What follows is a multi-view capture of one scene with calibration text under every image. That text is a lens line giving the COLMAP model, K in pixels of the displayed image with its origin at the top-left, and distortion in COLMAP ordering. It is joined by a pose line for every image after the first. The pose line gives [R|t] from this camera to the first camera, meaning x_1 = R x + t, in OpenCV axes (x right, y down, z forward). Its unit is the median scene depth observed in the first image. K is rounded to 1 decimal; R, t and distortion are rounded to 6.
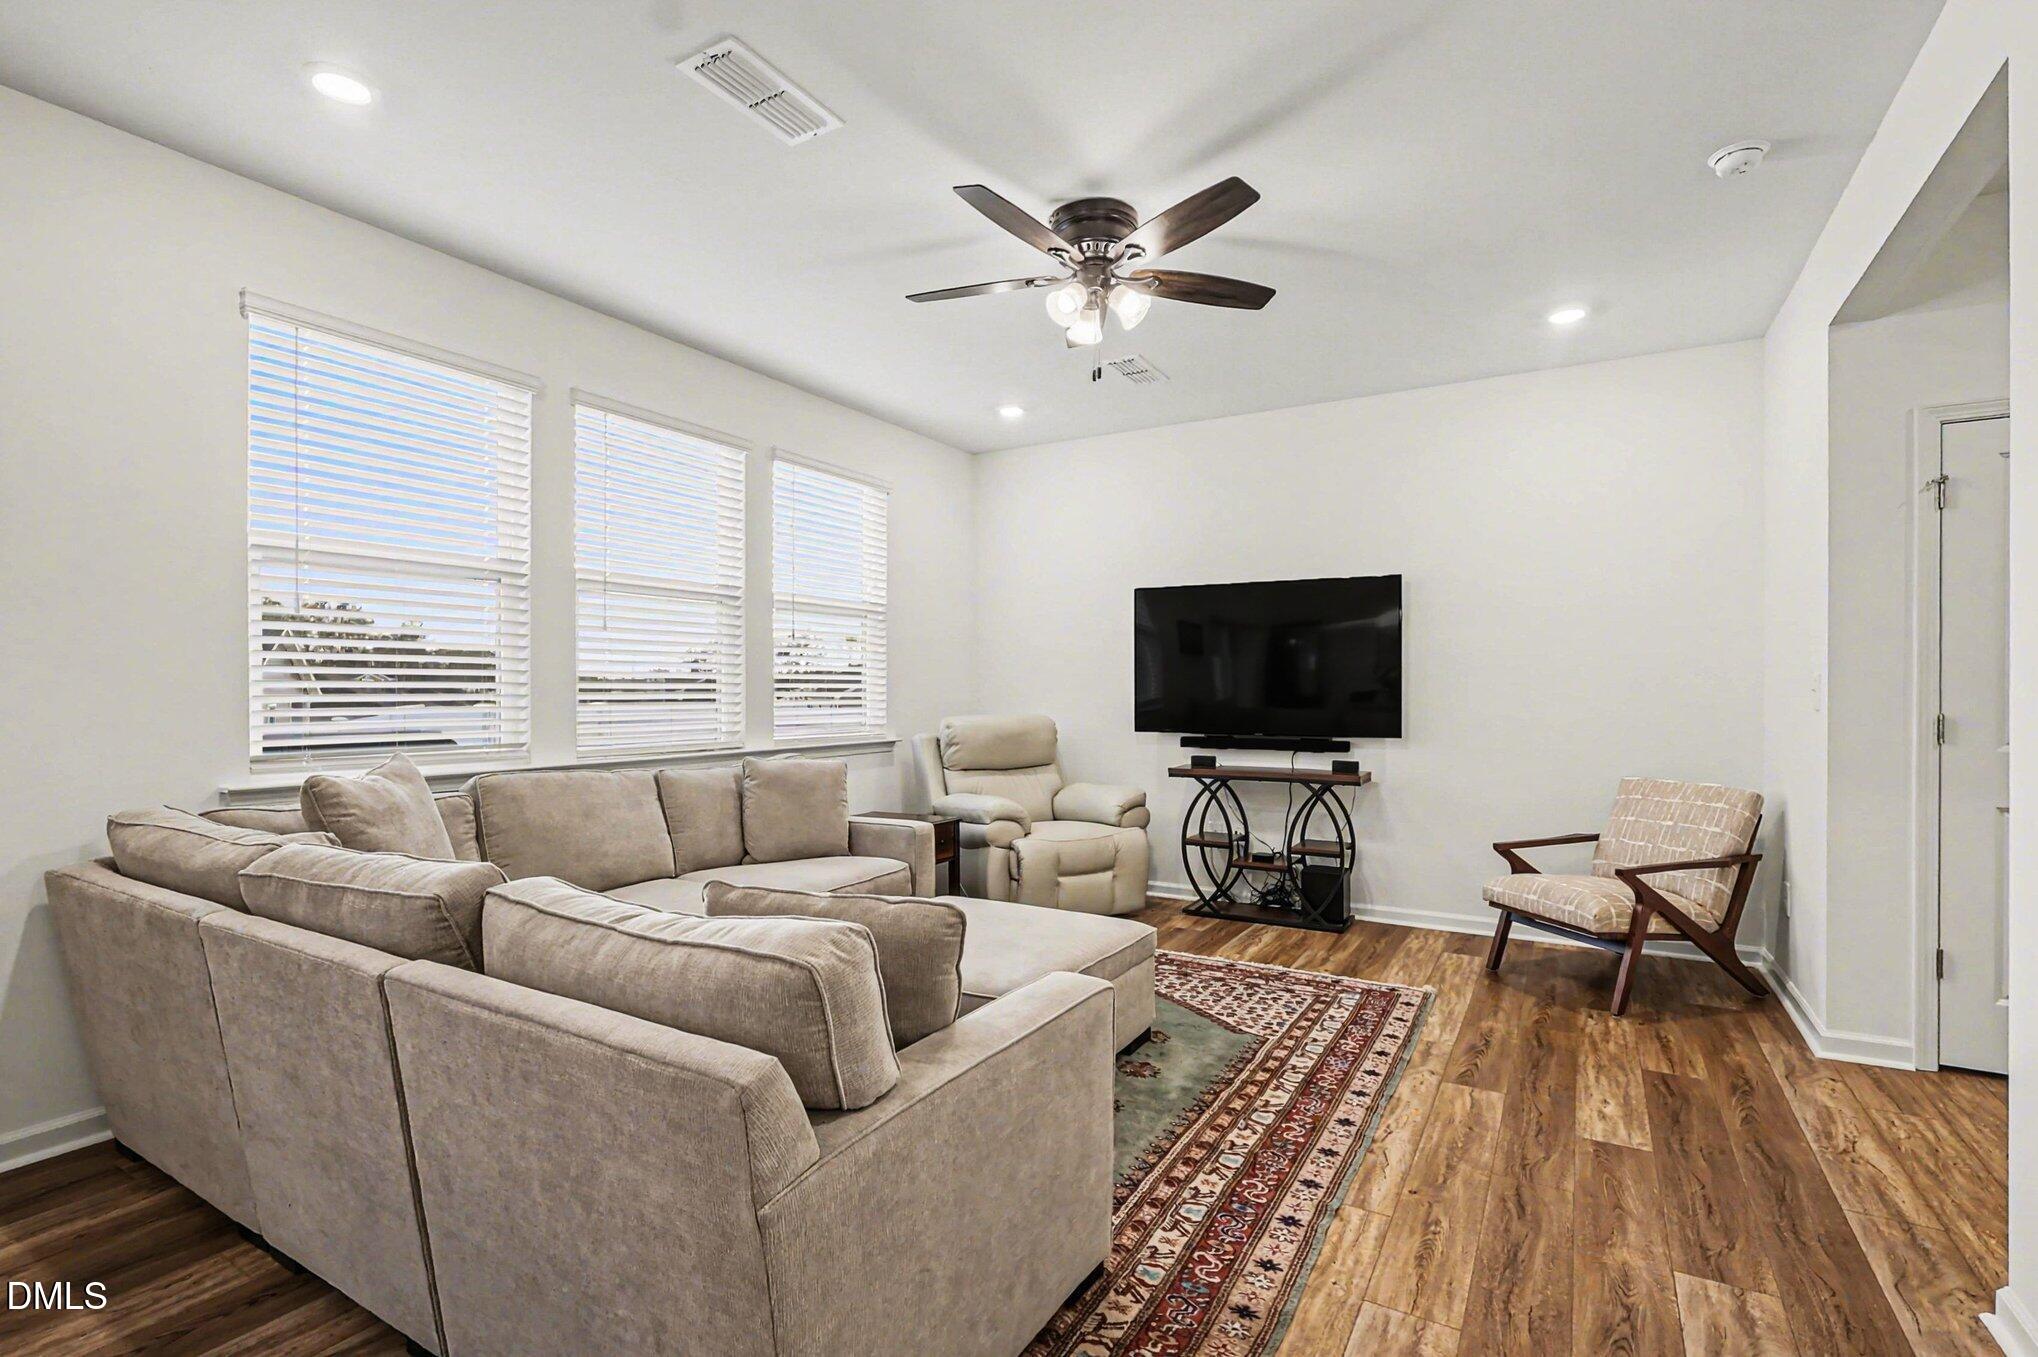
lens RADIAL K [[937.6, 0, 1019.0], [0, 937.6, 678.5], [0, 0, 1]] dist [-0.004023, -0.000637]
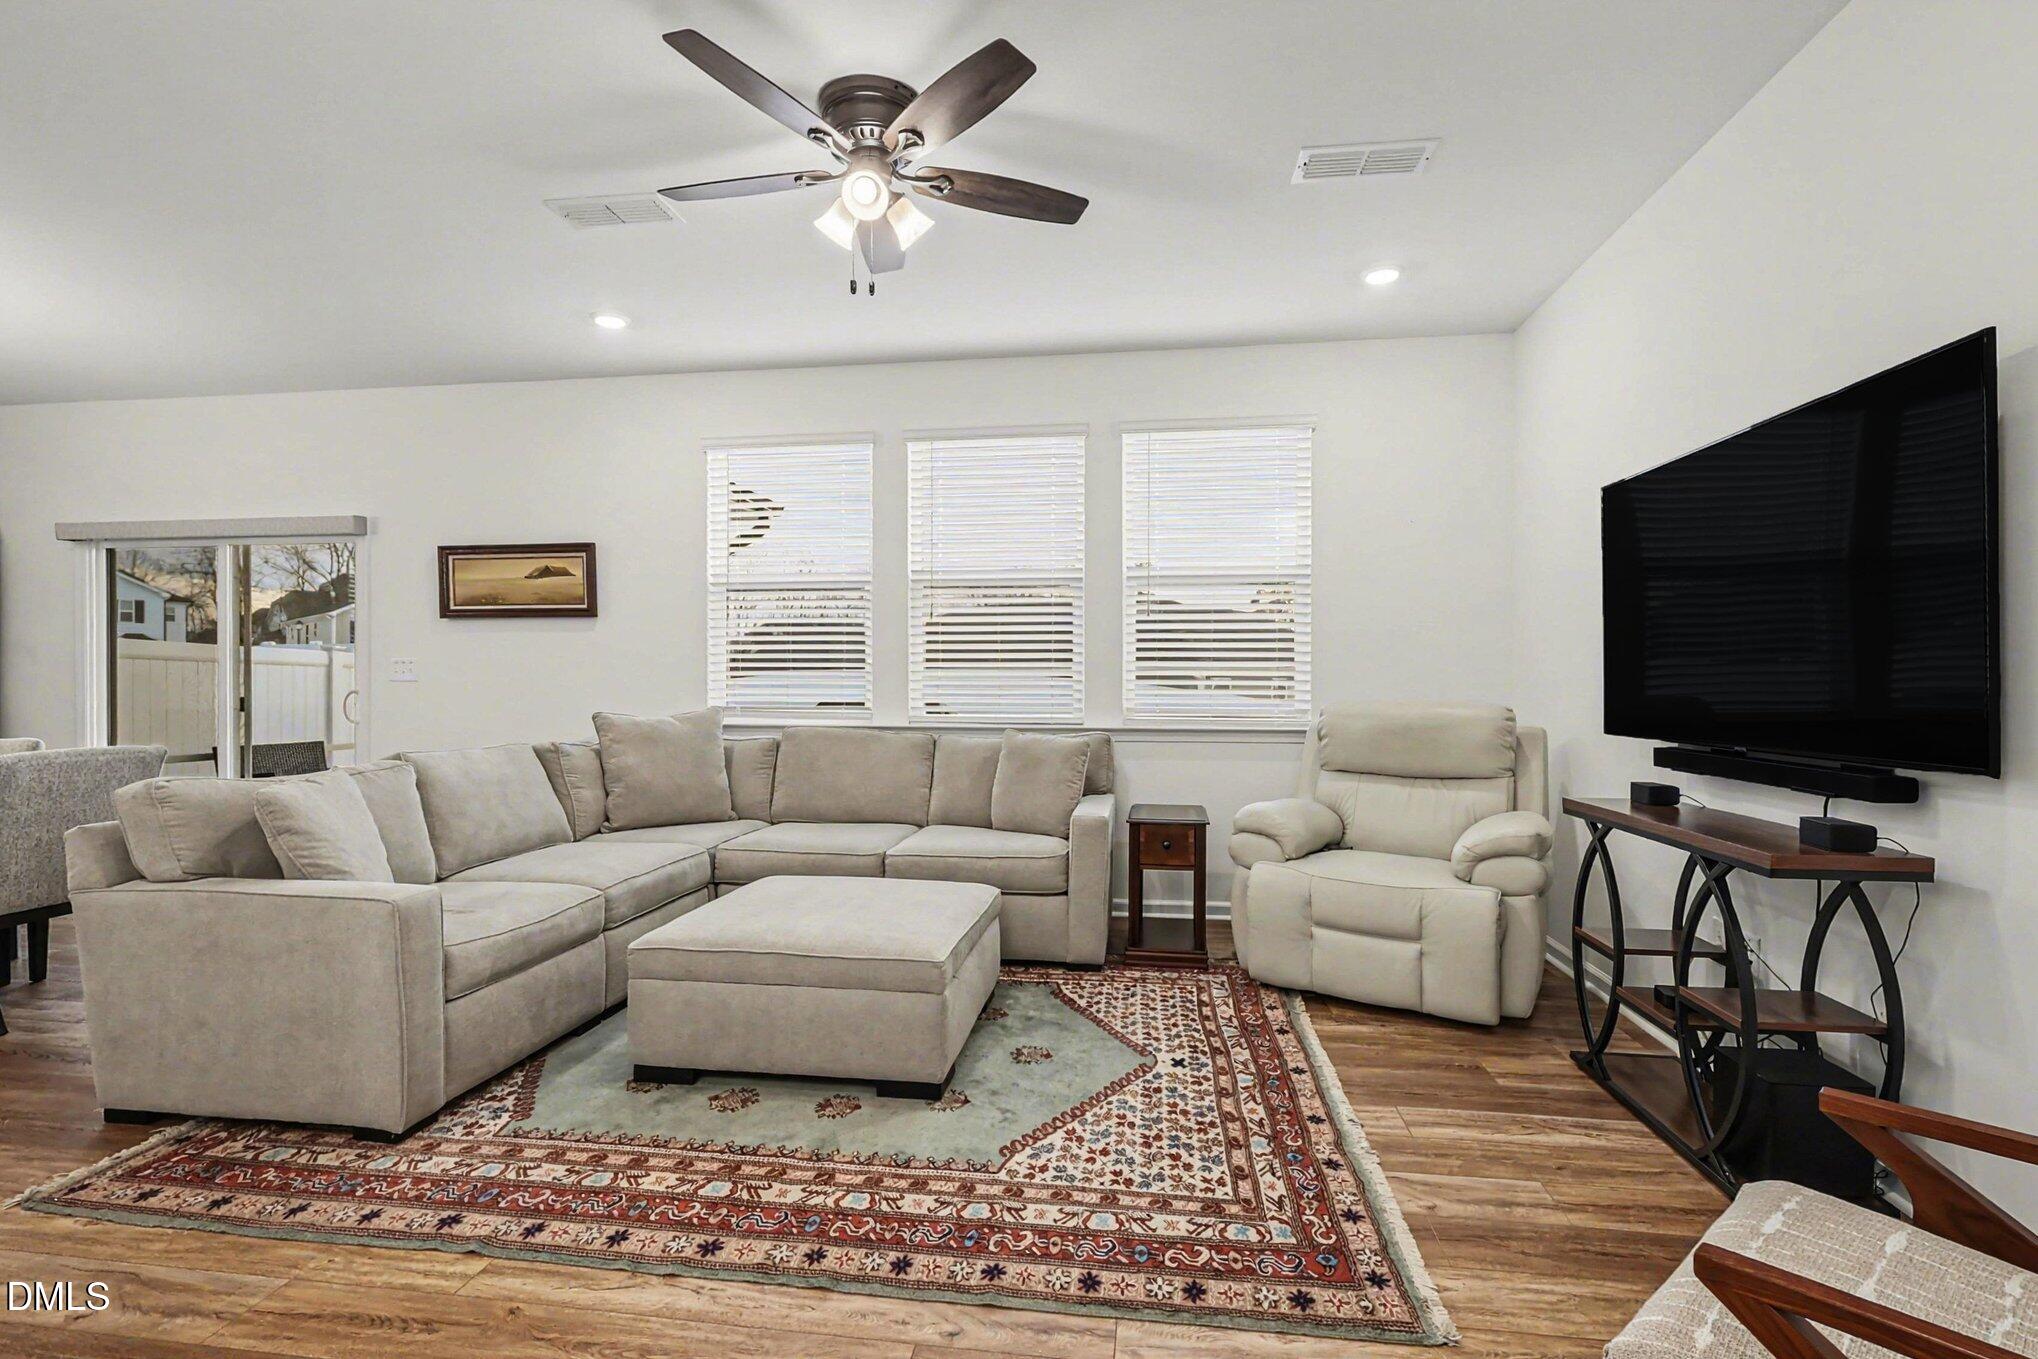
lens RADIAL K [[937.6, 0, 1019.0], [0, 937.6, 679.5], [0, 0, 1]] dist [-0.004023, -0.000637]
pose [[0.391156, -0.003441, -0.920318, 0.819553], [0.005348, 0.999985, -0.001466, 0.033822], [0.920309, -0.004348, 0.391168, 0.703007]]
